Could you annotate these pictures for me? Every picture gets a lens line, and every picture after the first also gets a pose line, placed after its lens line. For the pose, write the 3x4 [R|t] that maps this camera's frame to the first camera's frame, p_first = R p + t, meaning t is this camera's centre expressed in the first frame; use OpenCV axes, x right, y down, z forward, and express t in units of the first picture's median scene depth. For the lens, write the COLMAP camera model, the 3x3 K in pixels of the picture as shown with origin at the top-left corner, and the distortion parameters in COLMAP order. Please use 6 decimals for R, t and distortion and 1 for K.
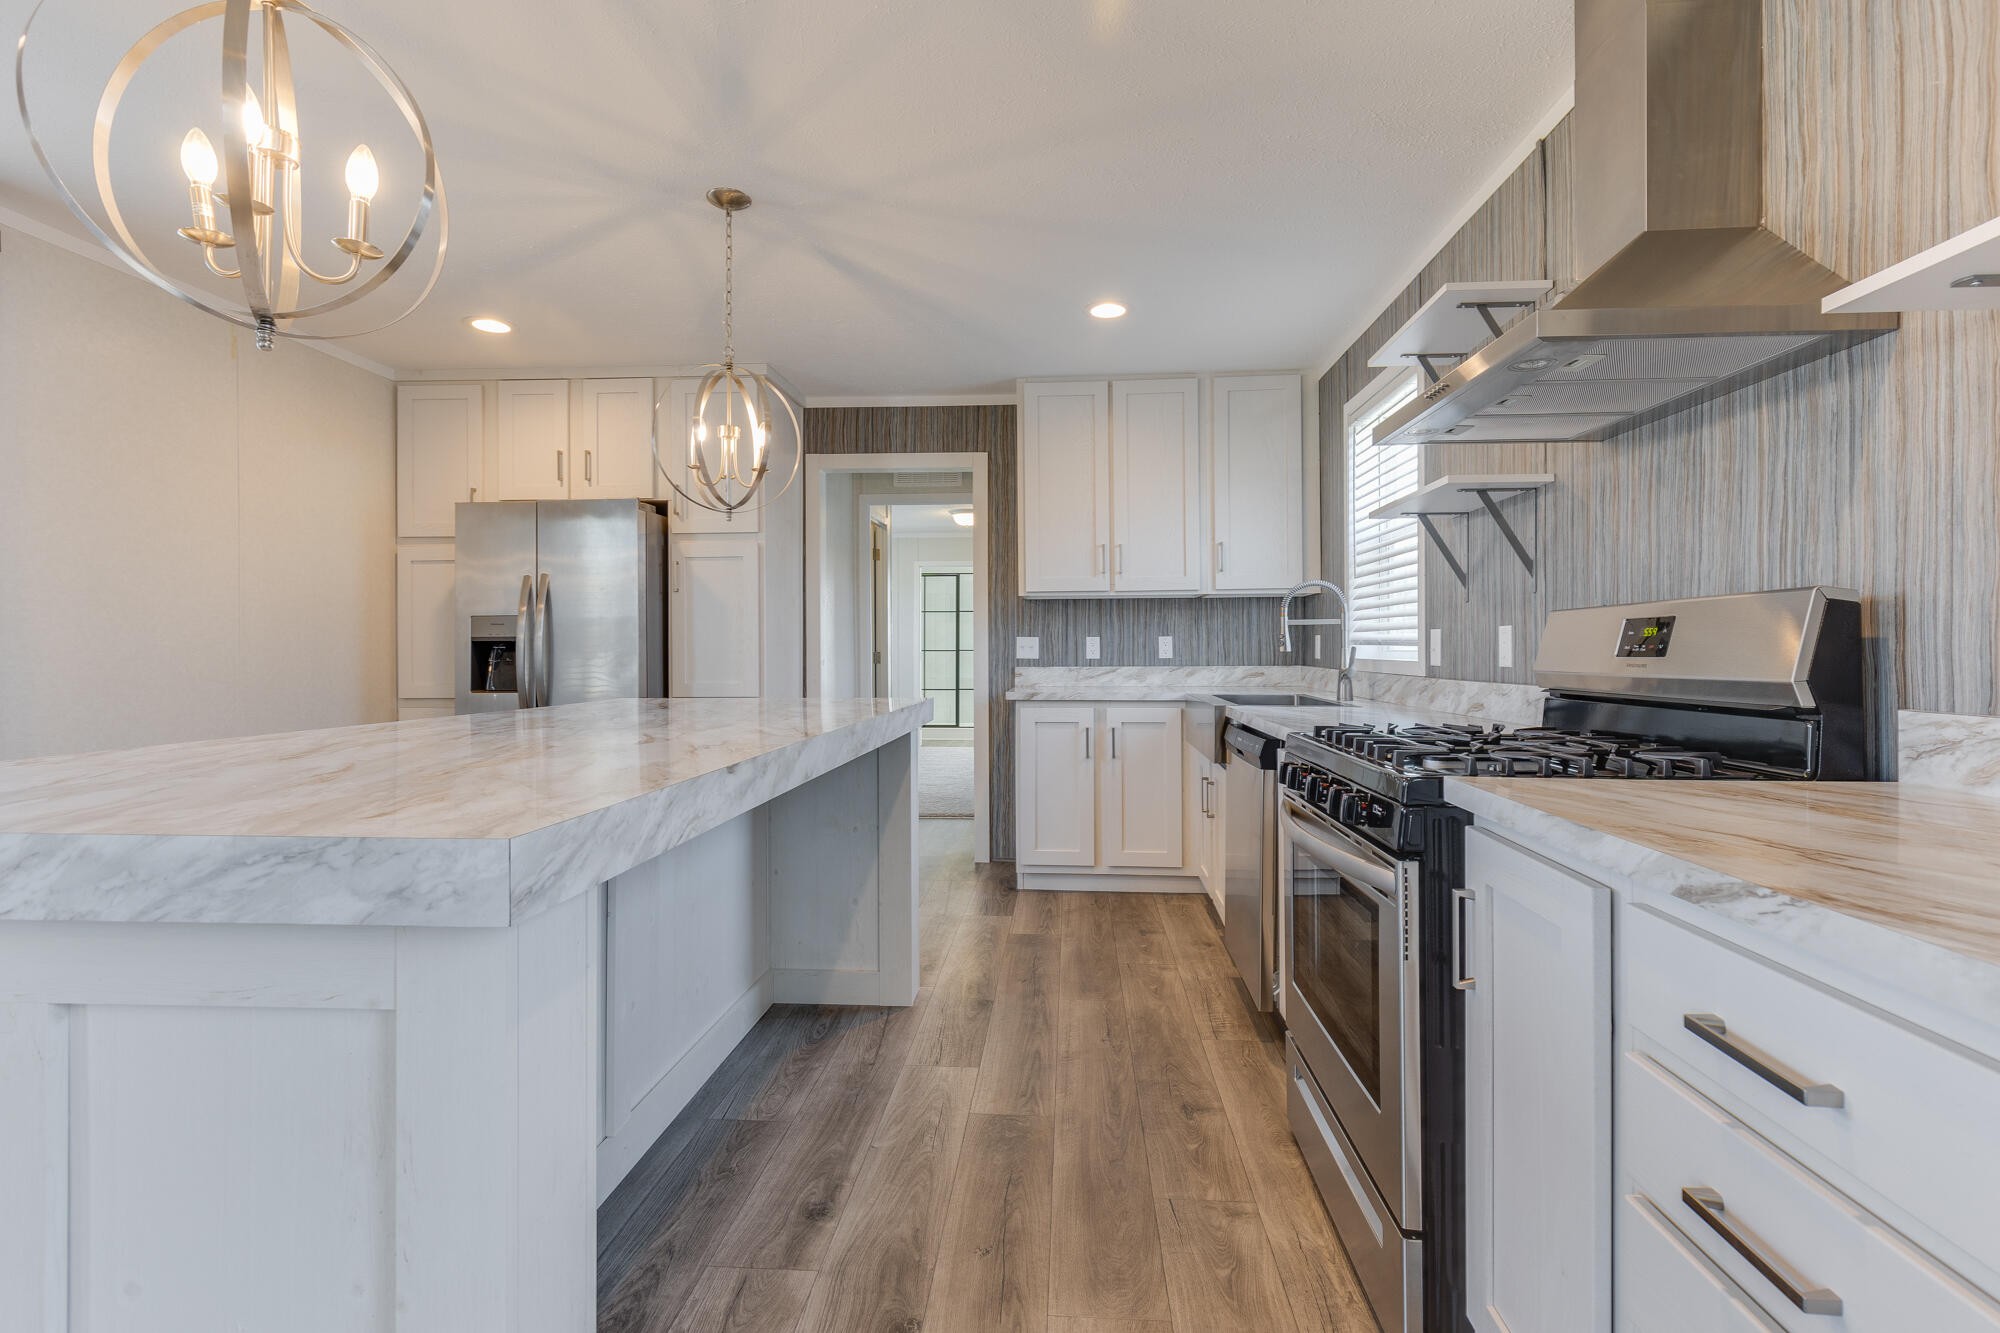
lens RADIAL K [[906.0, 0, 1012.5], [0, 906.0, 648.3], [0, 0, 1]] dist [0.004493, -0.000465]
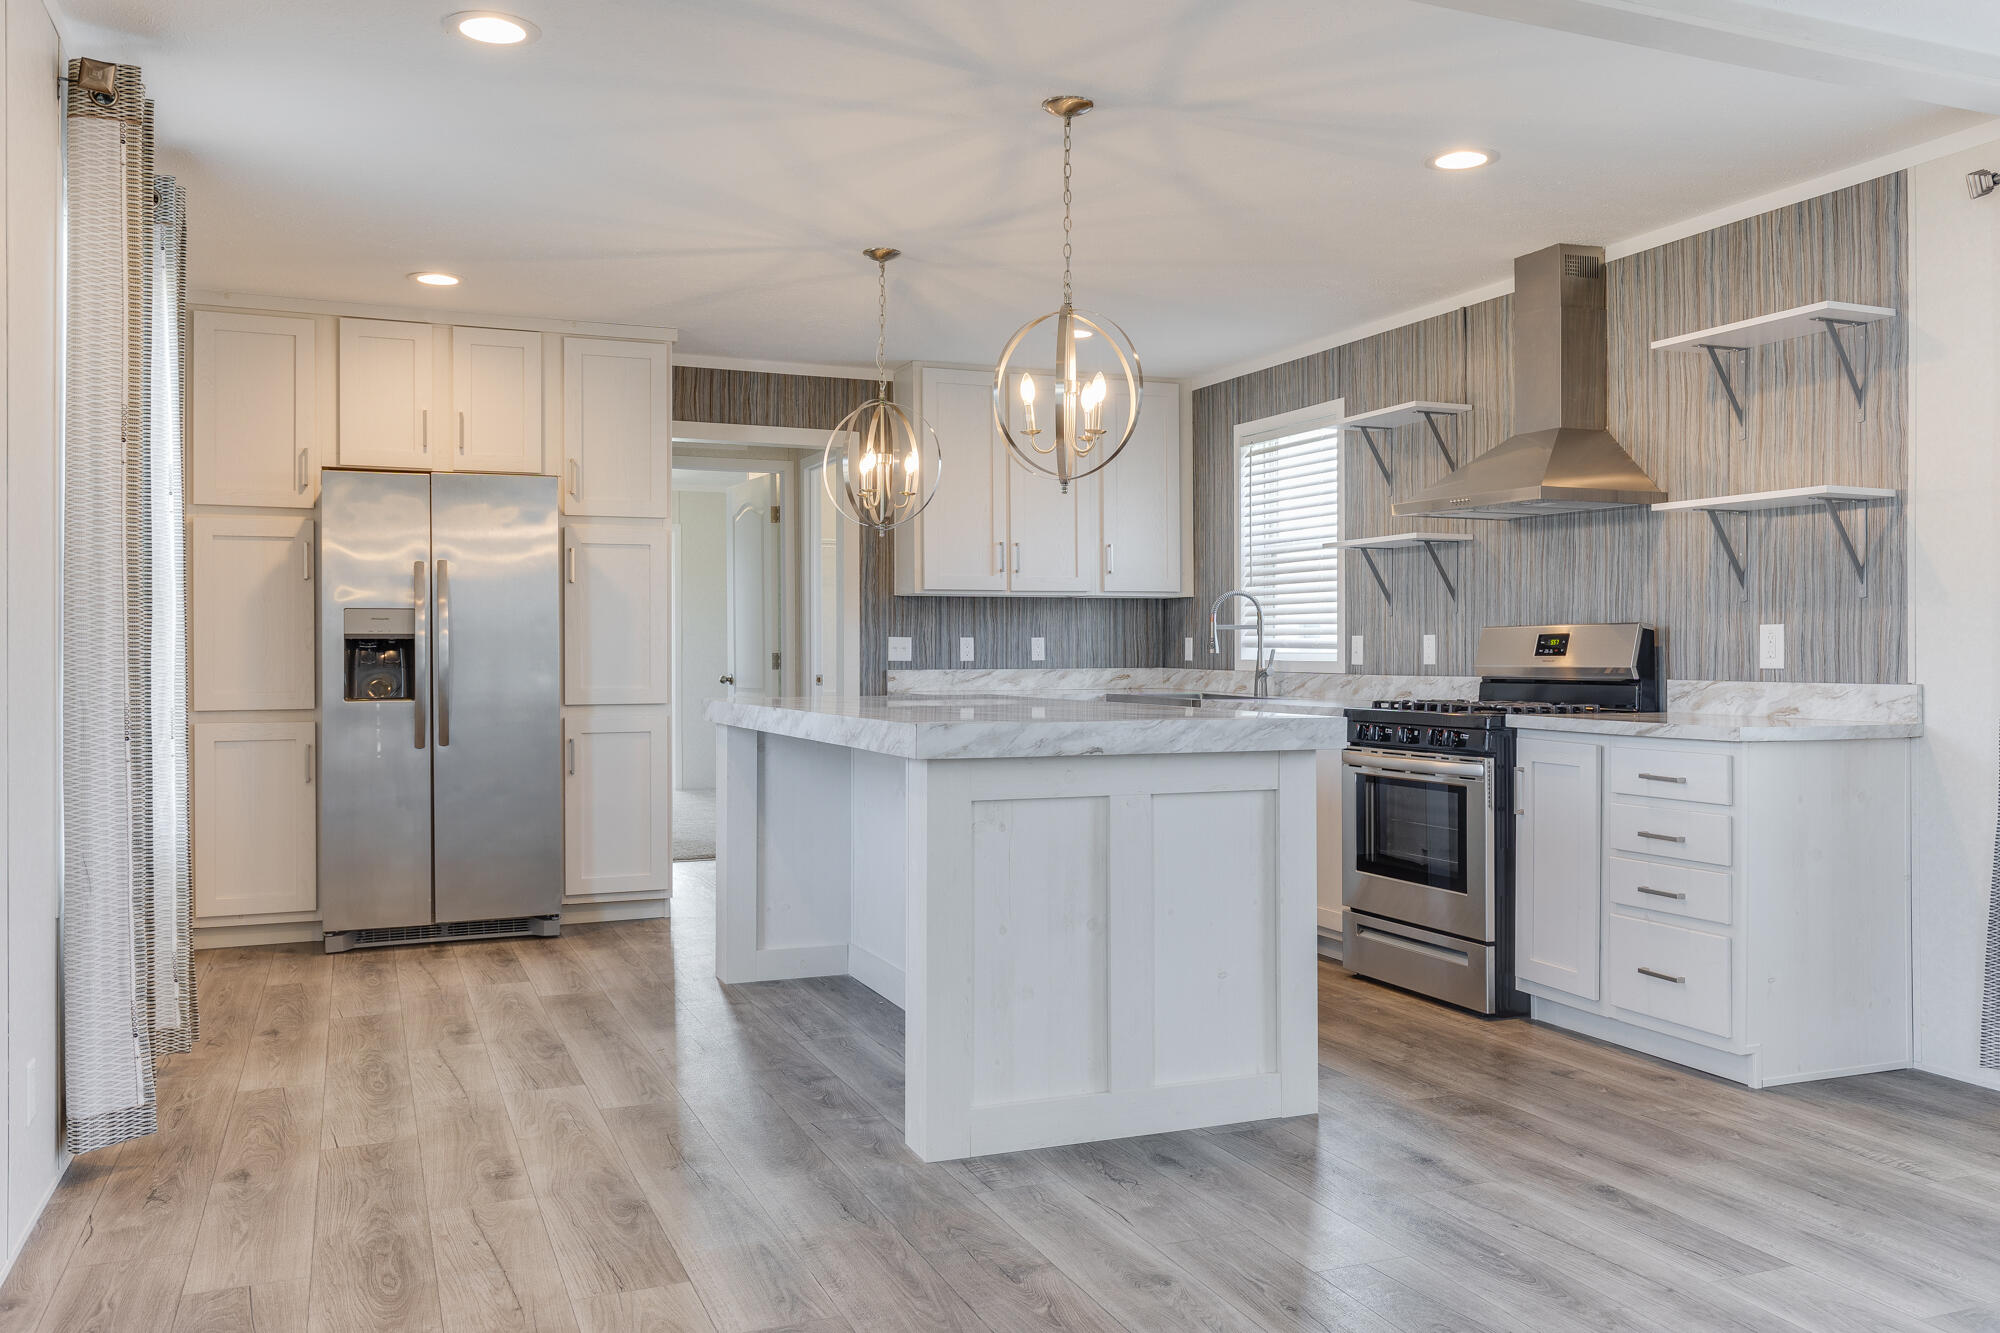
lens RADIAL K [[1561.5, 0, 1003.0], [0, 1561.5, 650.2], [0, 0, 1]] dist [0.002184, -0.001473]
pose [[0.900301, 0.002491, 0.435260, -0.937618], [-0.002743, 0.999996, -0.000050, 0.000776], [-0.435258, -0.001149, 0.900305, -0.753894]]
